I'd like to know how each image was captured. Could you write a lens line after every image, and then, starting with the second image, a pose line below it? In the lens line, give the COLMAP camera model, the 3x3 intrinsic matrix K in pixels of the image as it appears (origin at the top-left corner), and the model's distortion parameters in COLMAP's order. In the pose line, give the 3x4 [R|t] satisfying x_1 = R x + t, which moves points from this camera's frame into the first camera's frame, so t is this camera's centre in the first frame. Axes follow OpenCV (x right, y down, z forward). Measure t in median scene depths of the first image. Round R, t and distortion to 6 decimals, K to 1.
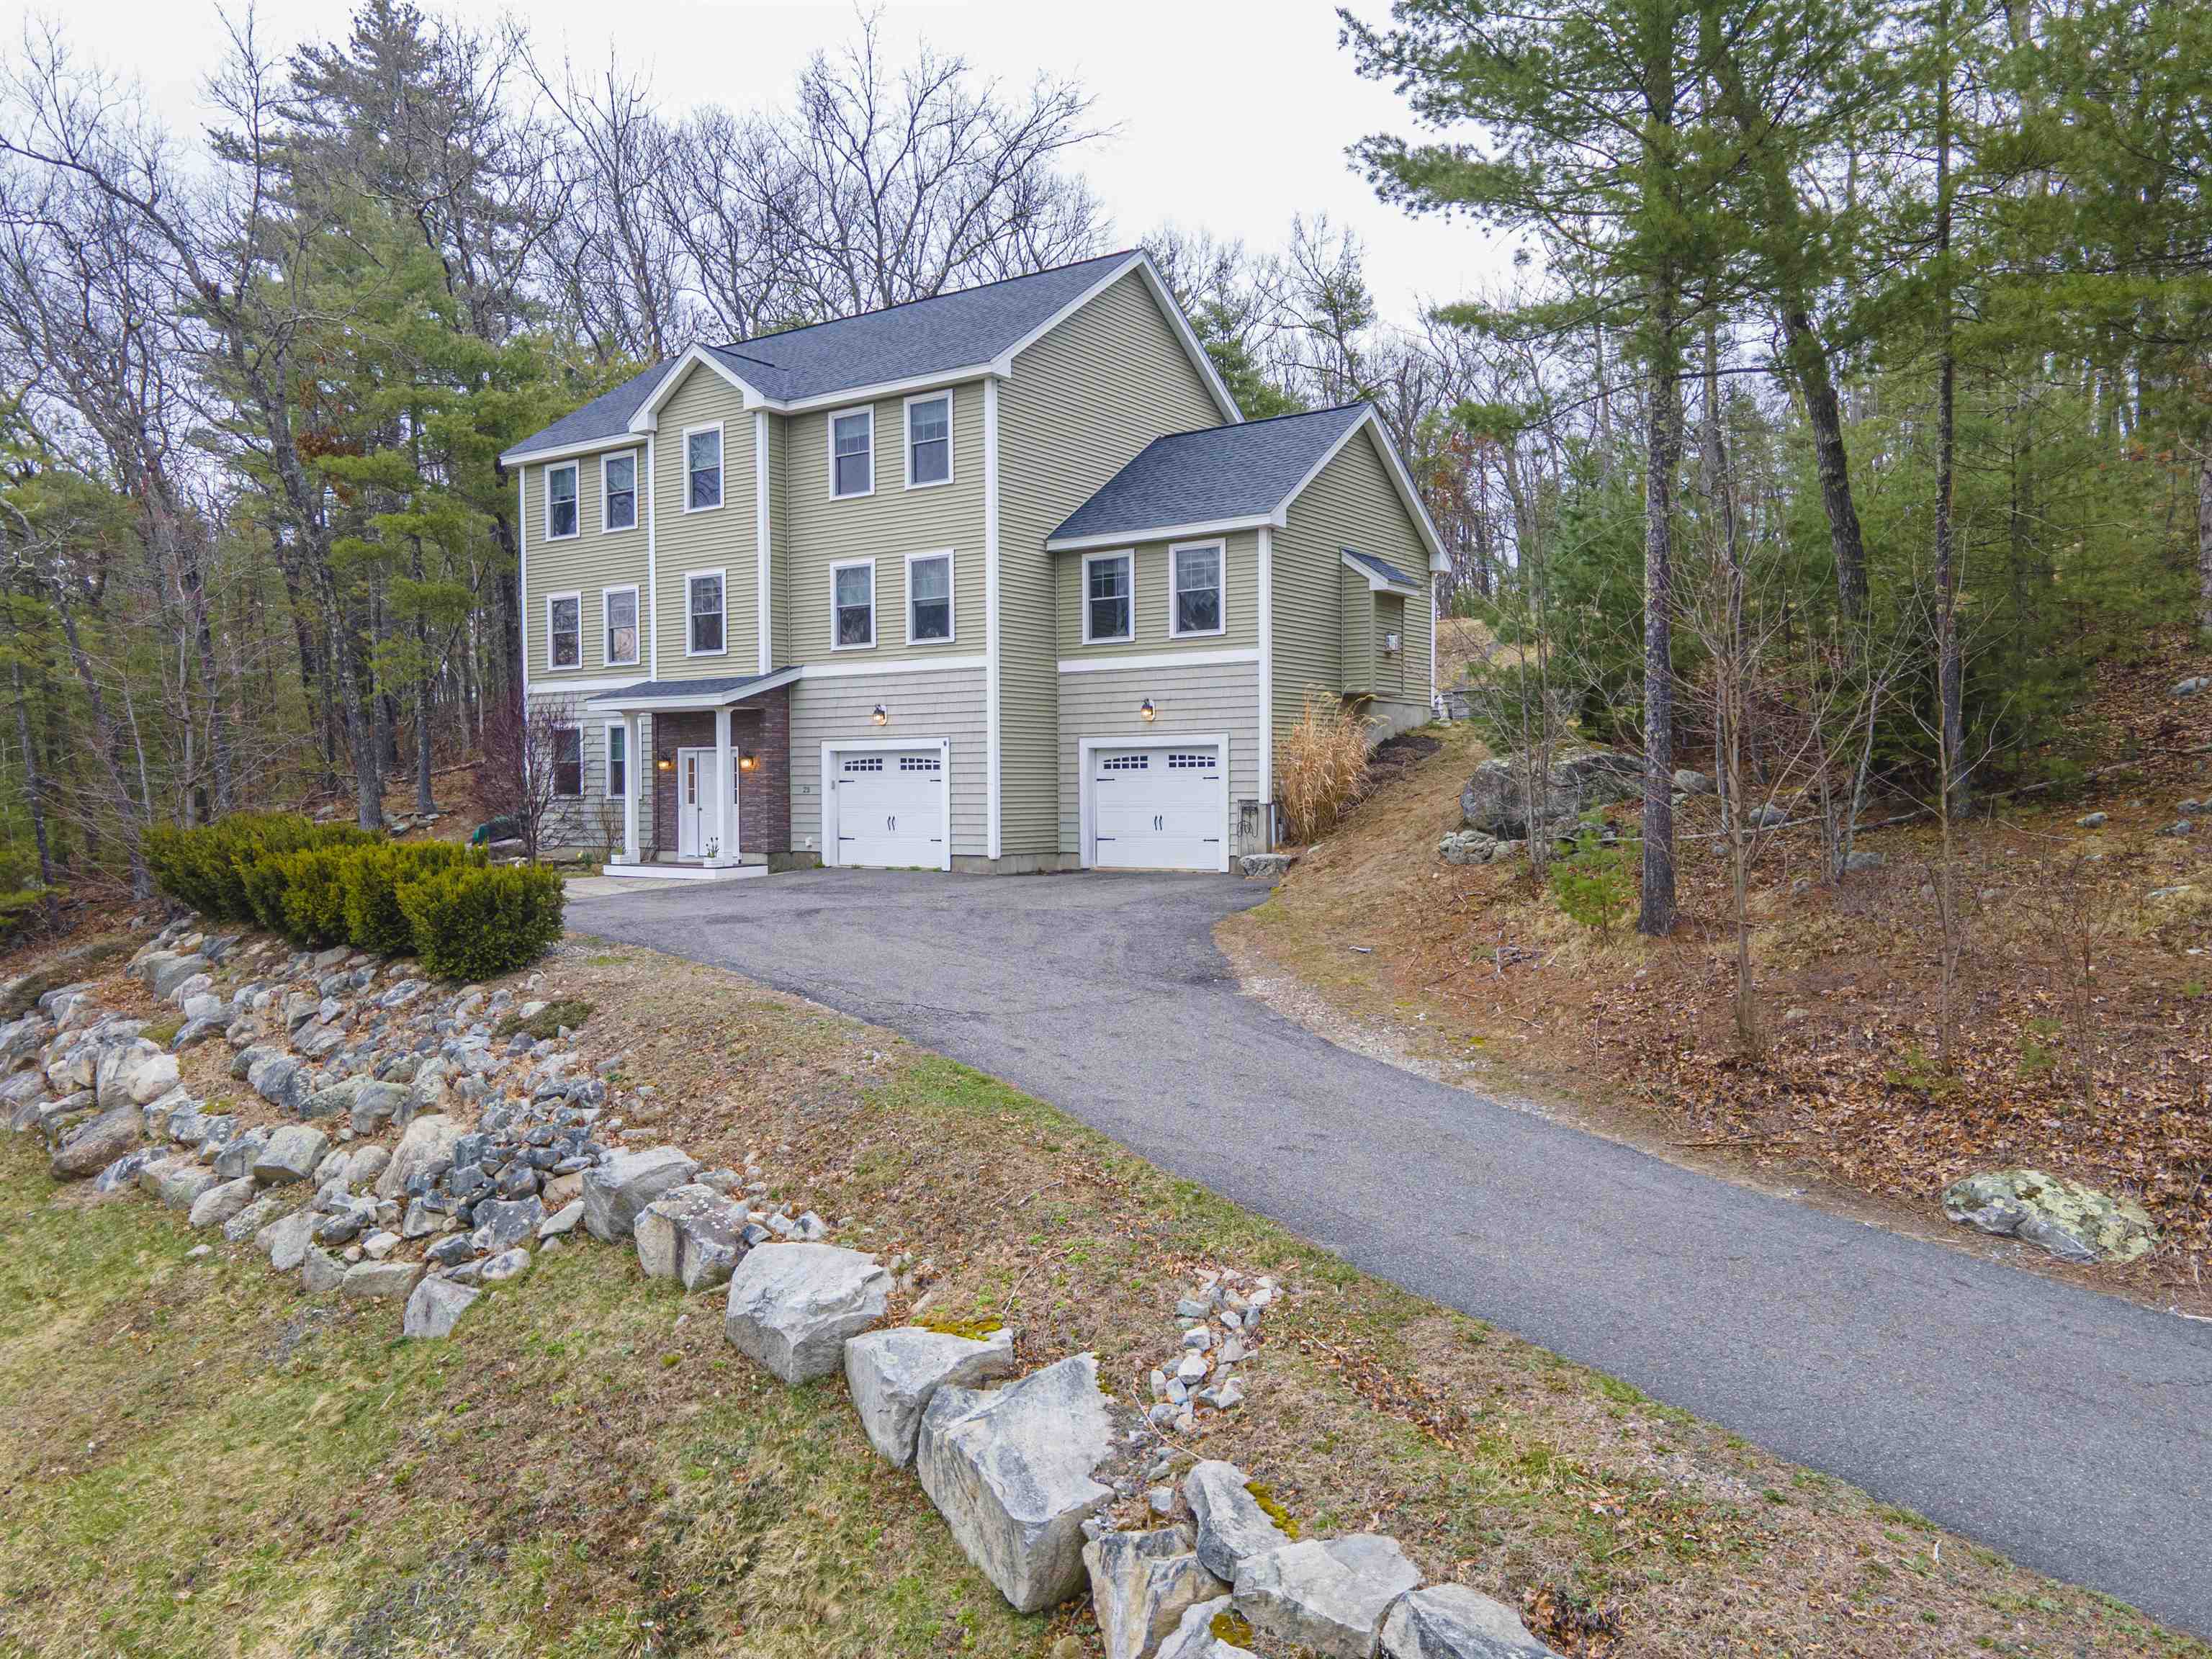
lens RADIAL K [[1630.8, 0, 1109.2], [0, 1630.8, 842.4], [0, 0, 1]] dist [0.009356, 0.071447]
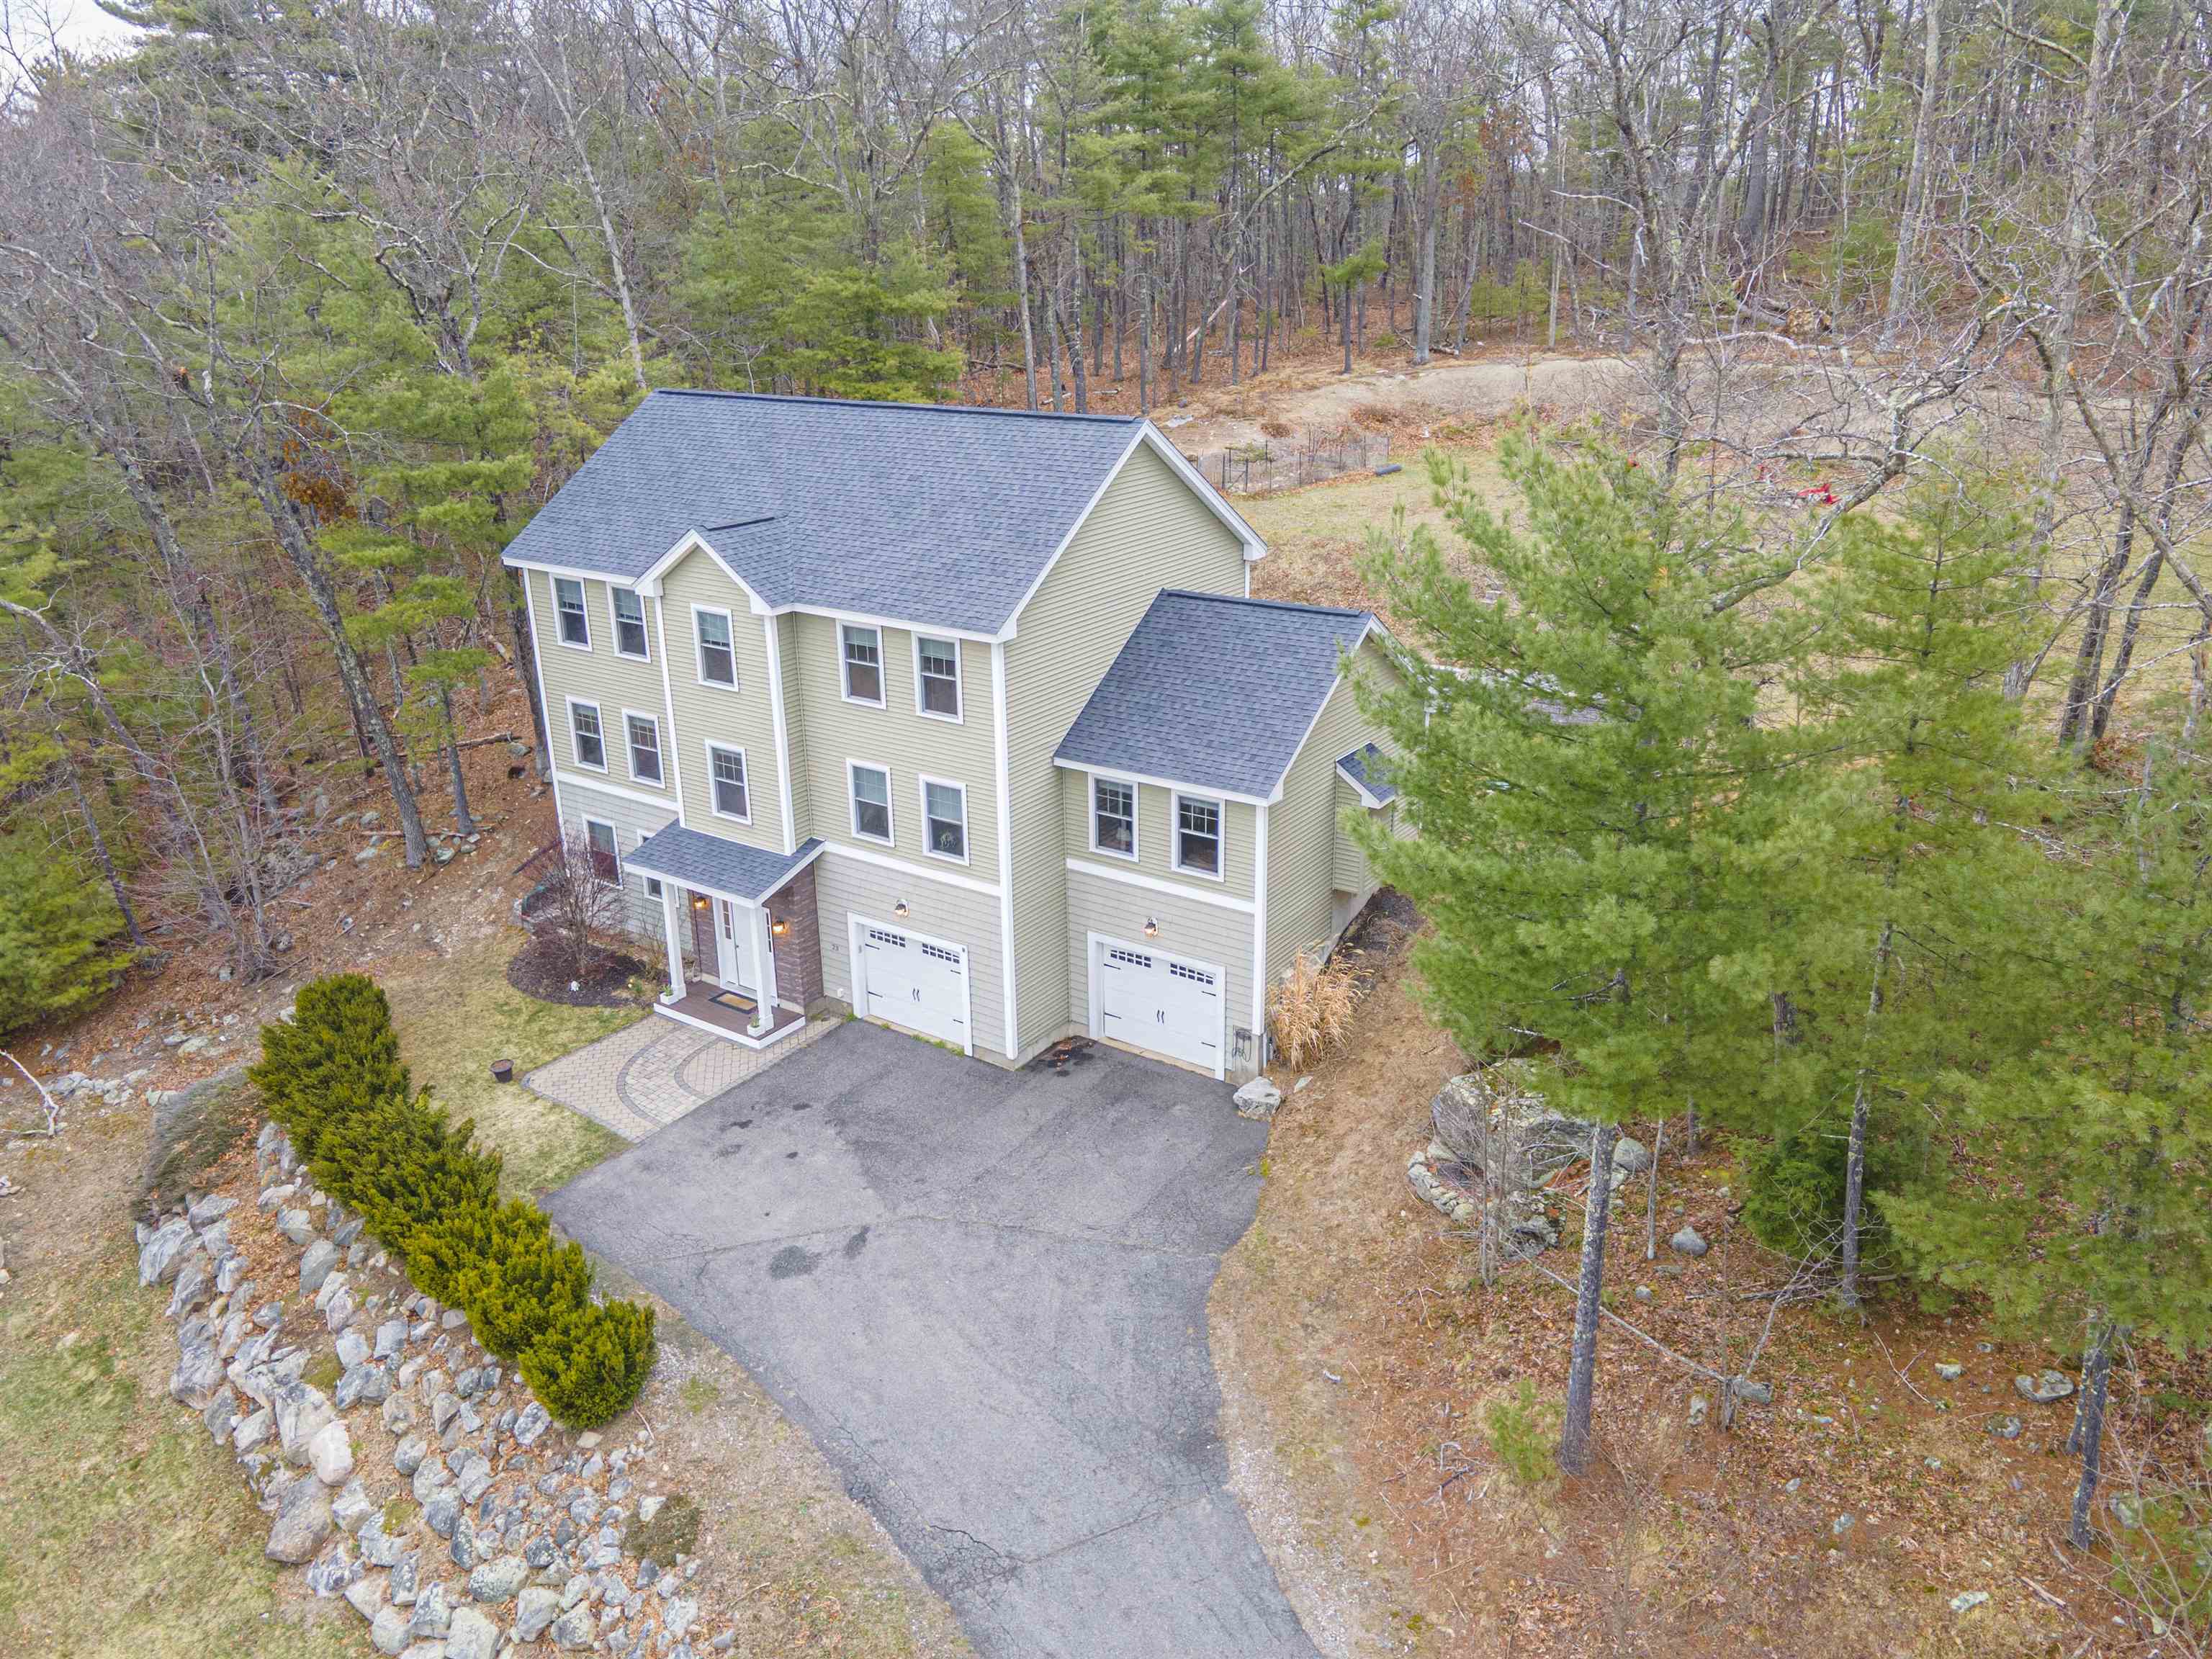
lens RADIAL K [[1630.8, 0, 1109.2], [0, 1630.8, 842.4], [0, 0, 1]] dist [0.009356, 0.071447]
pose [[0.999970, -0.007511, -0.002041, -0.001278], [0.007769, 0.946846, 0.321594, -0.459777], [-0.000483, -0.321600, 0.946876, -0.002152]]
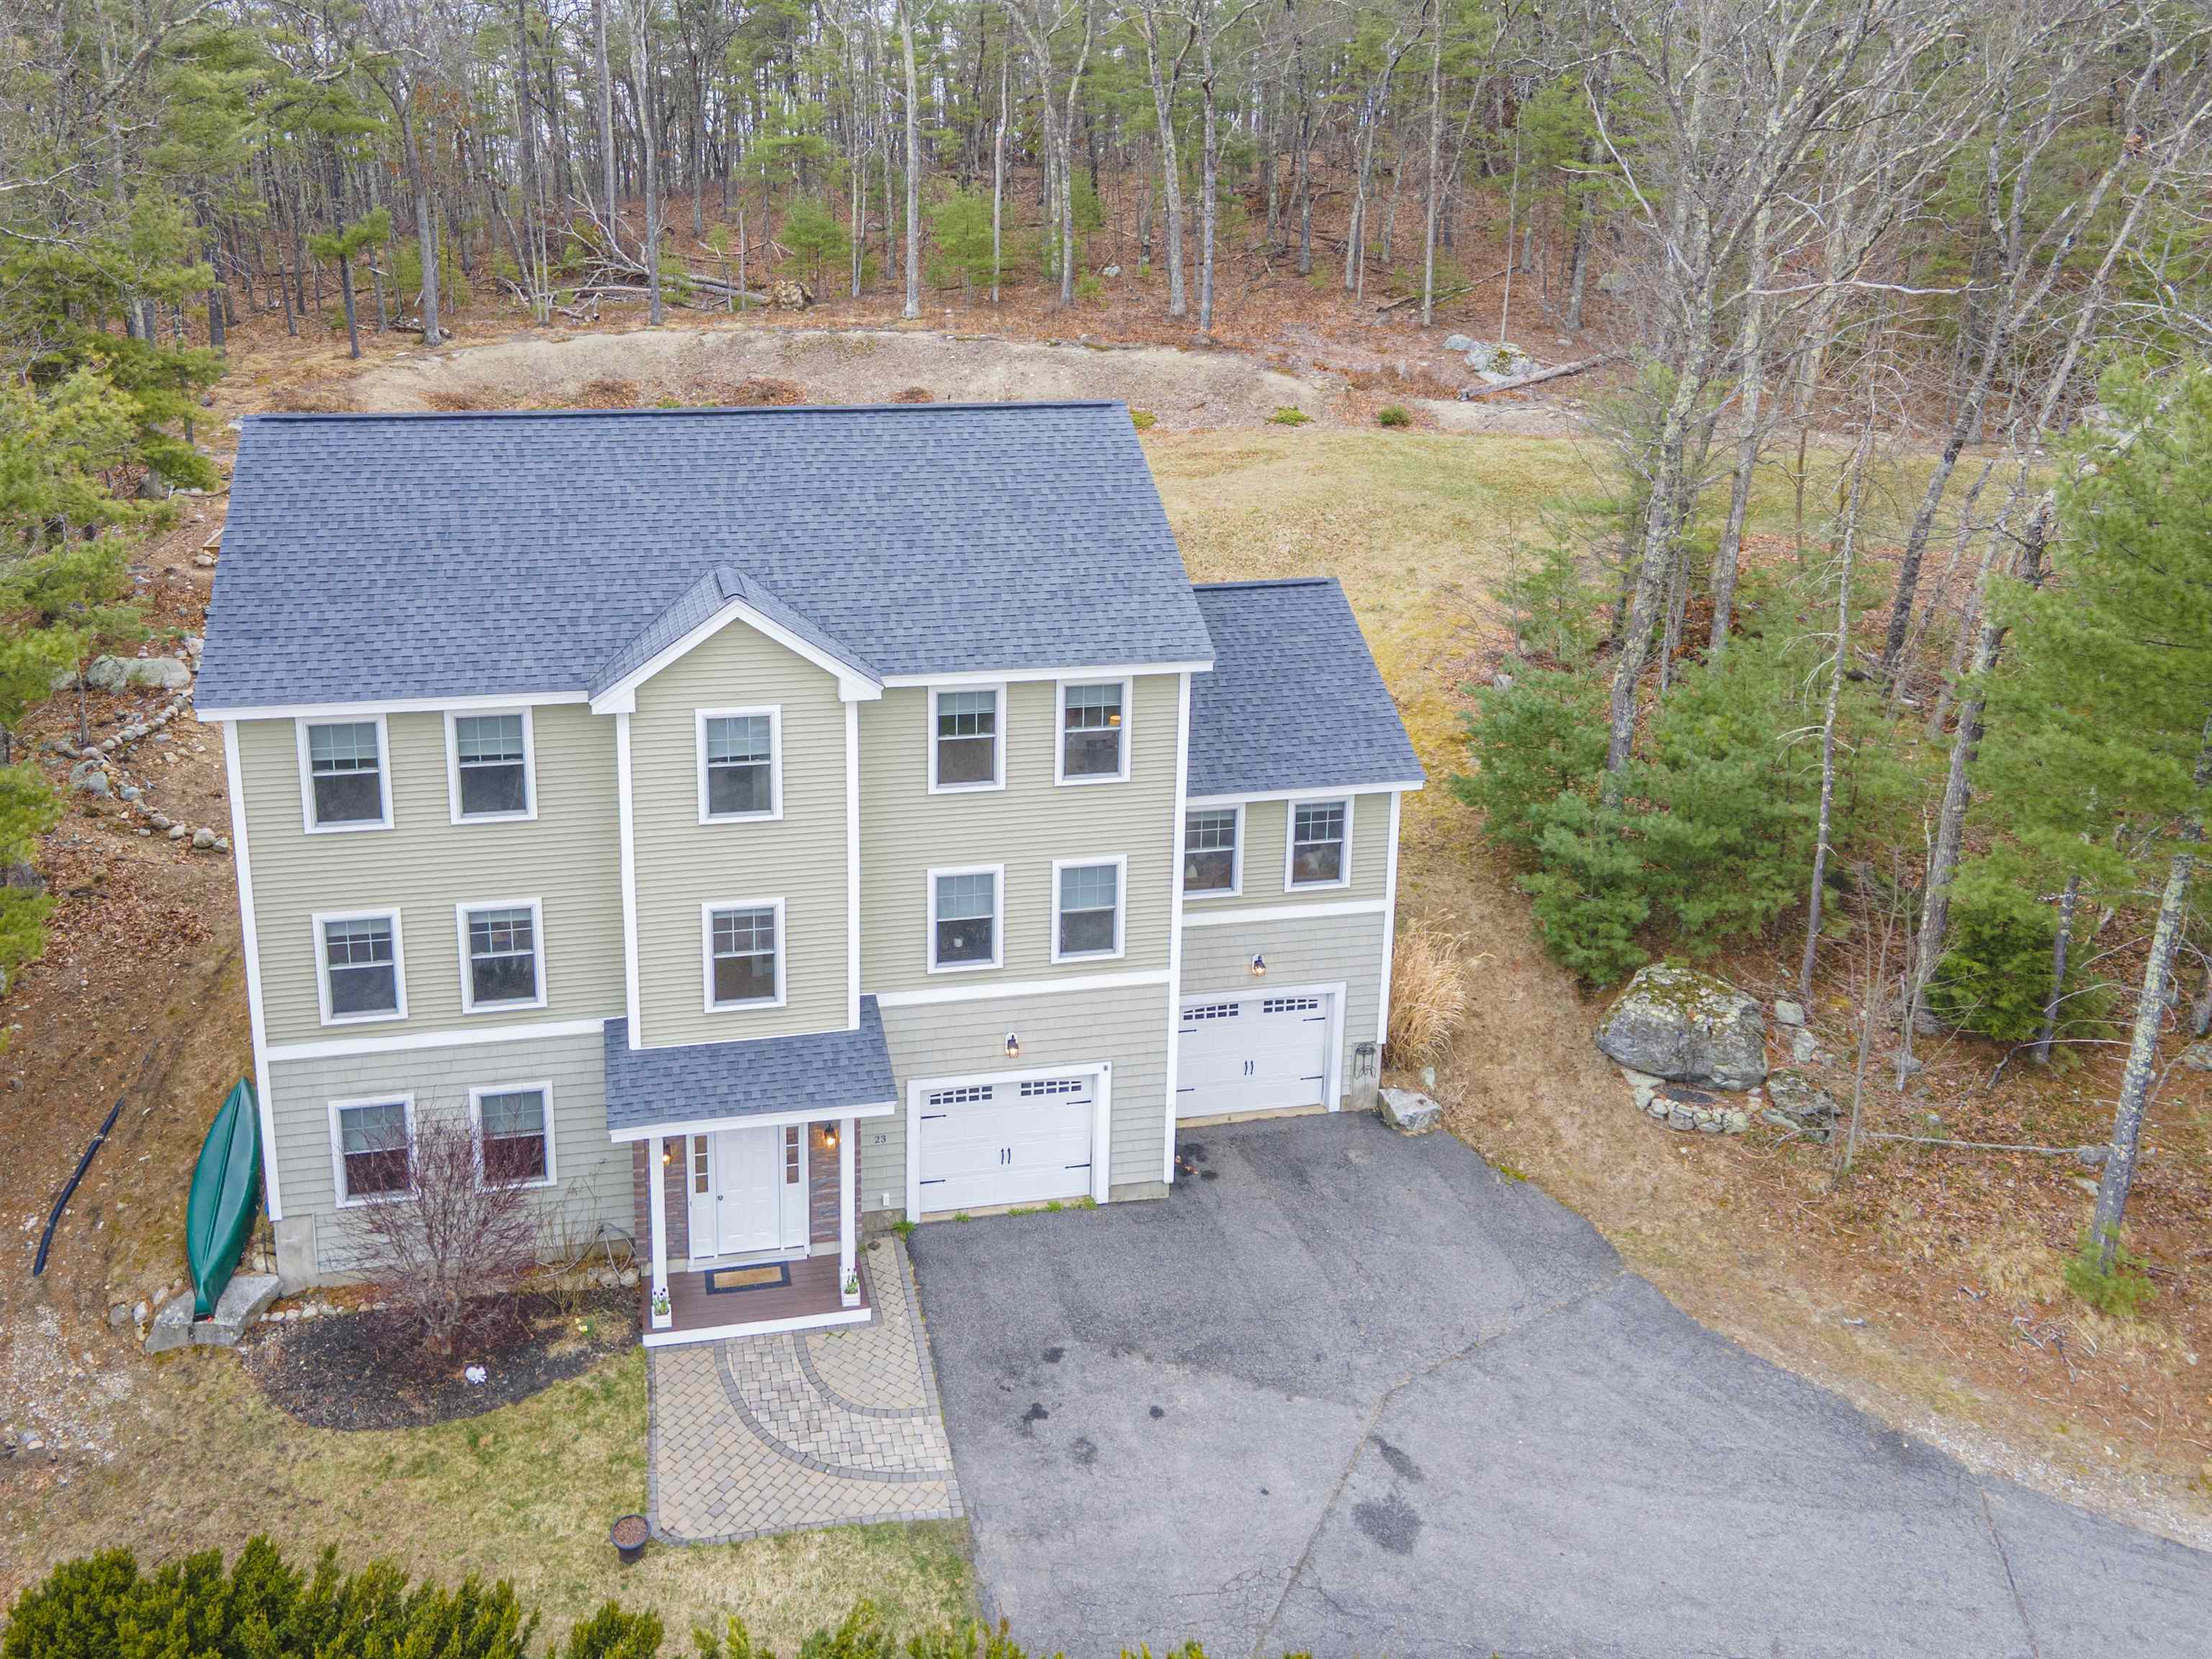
lens RADIAL K [[1708.6, 0, 952.0], [0, 1708.6, 611.5], [0, 0, 1]] dist [0.015023, 0.038899]
pose [[0.691783, -0.159559, 0.704256, -0.724718], [0.013949, 0.978053, 0.207890, -0.465167], [-0.721970, -0.133991, 0.678826, 0.467236]]
